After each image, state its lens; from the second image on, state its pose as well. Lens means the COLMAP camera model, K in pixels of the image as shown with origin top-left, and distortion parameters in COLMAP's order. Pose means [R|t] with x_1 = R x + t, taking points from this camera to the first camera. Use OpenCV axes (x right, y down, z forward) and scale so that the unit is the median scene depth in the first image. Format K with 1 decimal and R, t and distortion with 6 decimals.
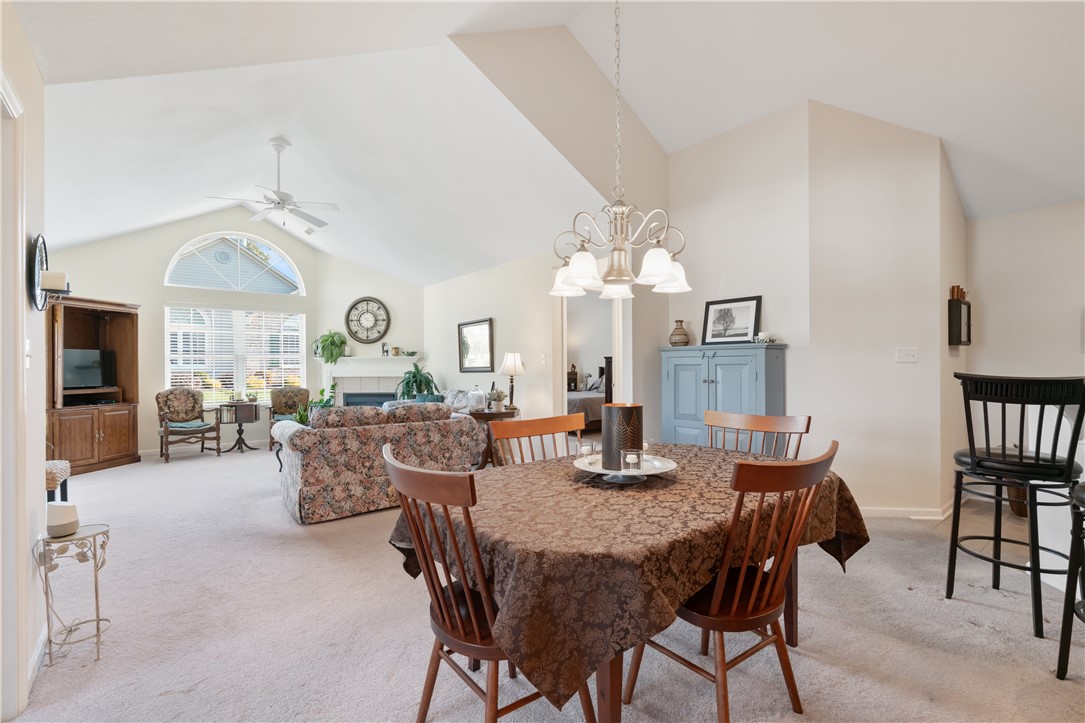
lens RADIAL K [[486.8, 0, 545.2], [0, 486.8, 366.2], [0, 0, 1]] dist [-0.015320, 0.005421]
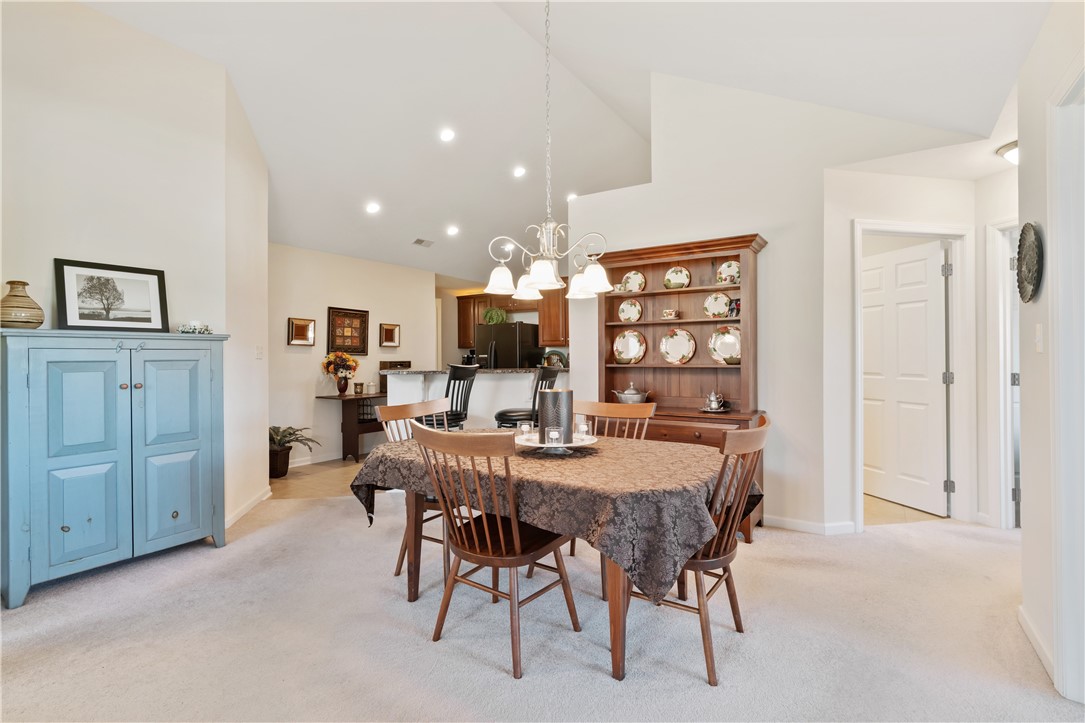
lens RADIAL K [[510.4, 0, 546.2], [0, 510.4, 357.2], [0, 0, 1]] dist [0.001423, 0.000144]
pose [[-0.294089, 0.009016, 0.955735, -0.372944], [0.012567, 0.999906, -0.005566, 0.001674], [-0.955695, 0.010374, -0.294175, 0.495003]]
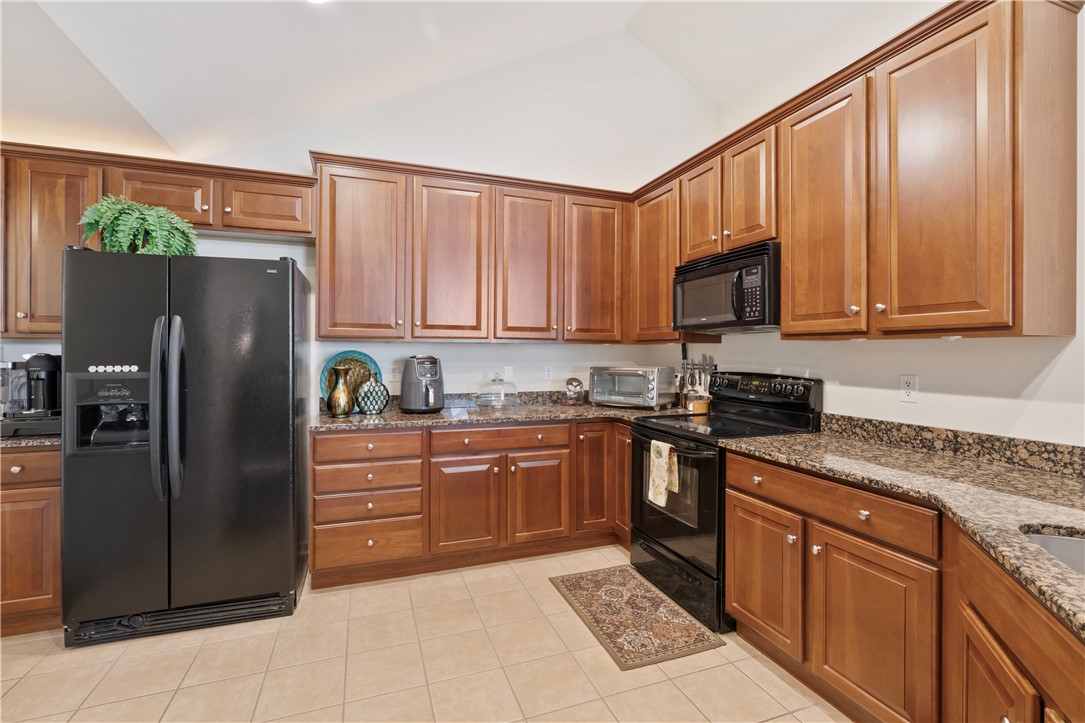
lens RADIAL K [[486.8, 0, 543.9], [0, 486.8, 353.0], [0, 0, 1]] dist [-0.015320, 0.005421]
pose [[-0.945016, 0.002588, 0.327015, 0.717790], [0.004227, 0.999982, 0.004302, -0.026697], [-0.326998, 0.005448, -0.945009, 0.476849]]
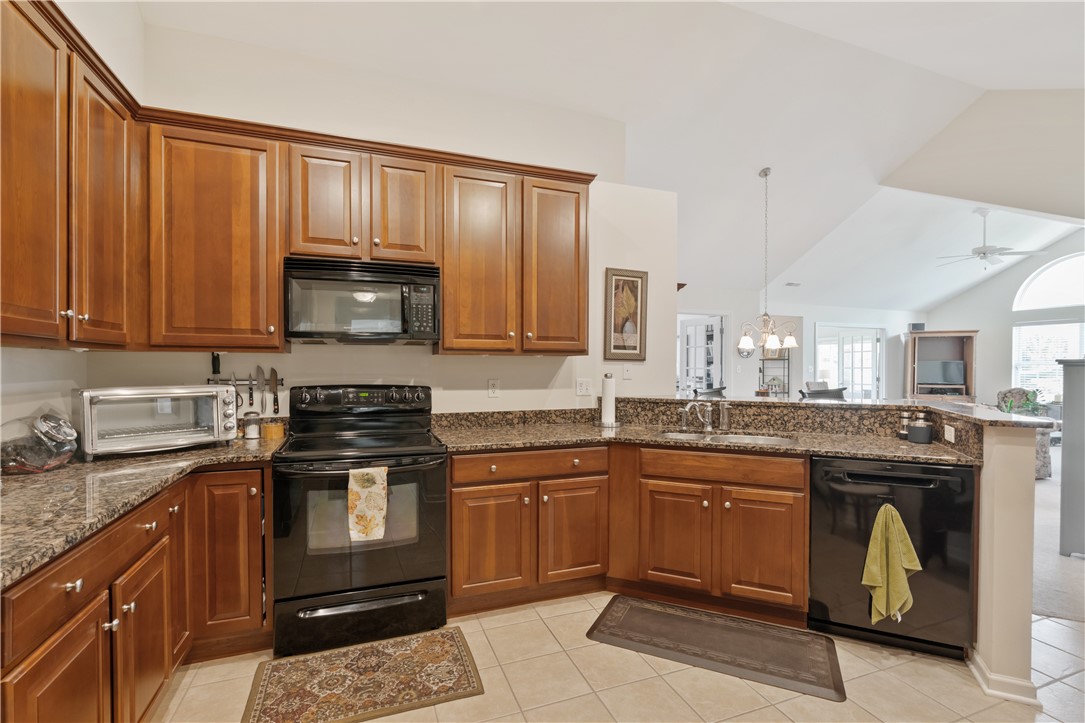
lens RADIAL K [[486.8, 0, 545.8], [0, 486.8, 372.7], [0, 0, 1]] dist [-0.015320, 0.005421]
pose [[-0.321261, 0.019363, -0.946793, 1.108892], [-0.003756, 0.999757, 0.021721, -0.027136], [0.946983, 0.010534, -0.321111, 0.261220]]
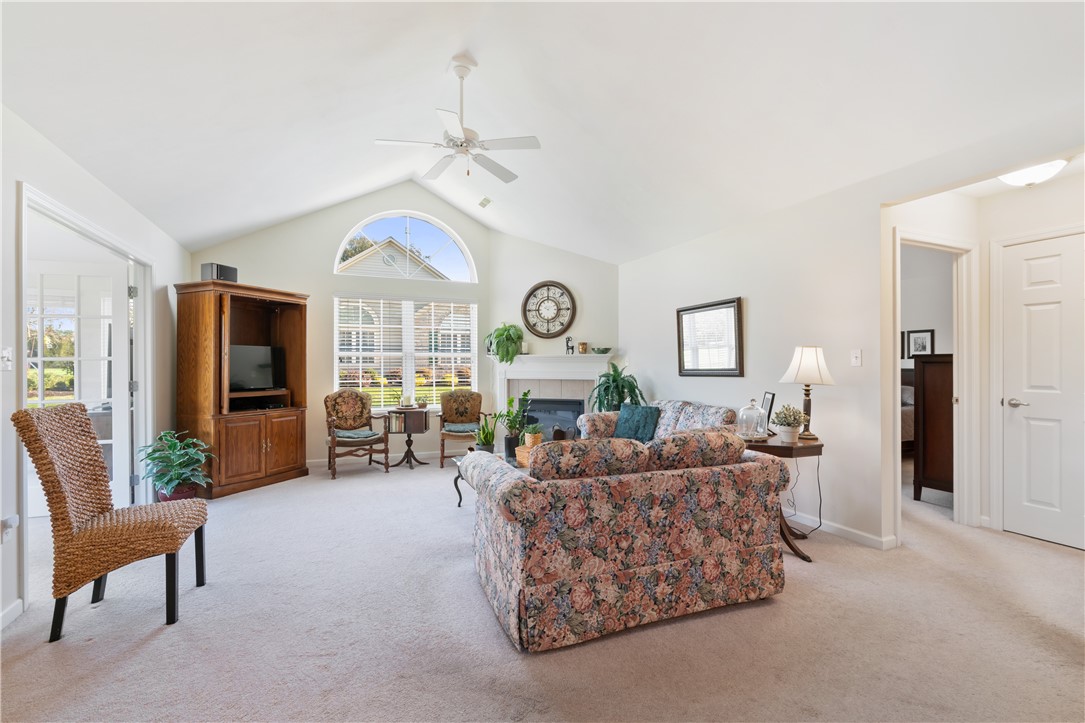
lens RADIAL K [[486.8, 0, 543.4], [0, 486.8, 363.9], [0, 0, 1]] dist [-0.015320, 0.005421]
pose [[0.961646, 0.004962, -0.274249, -0.219462], [-0.005638, 0.999983, -0.001674, -0.003839], [0.274236, 0.003156, 0.961657, 0.314679]]
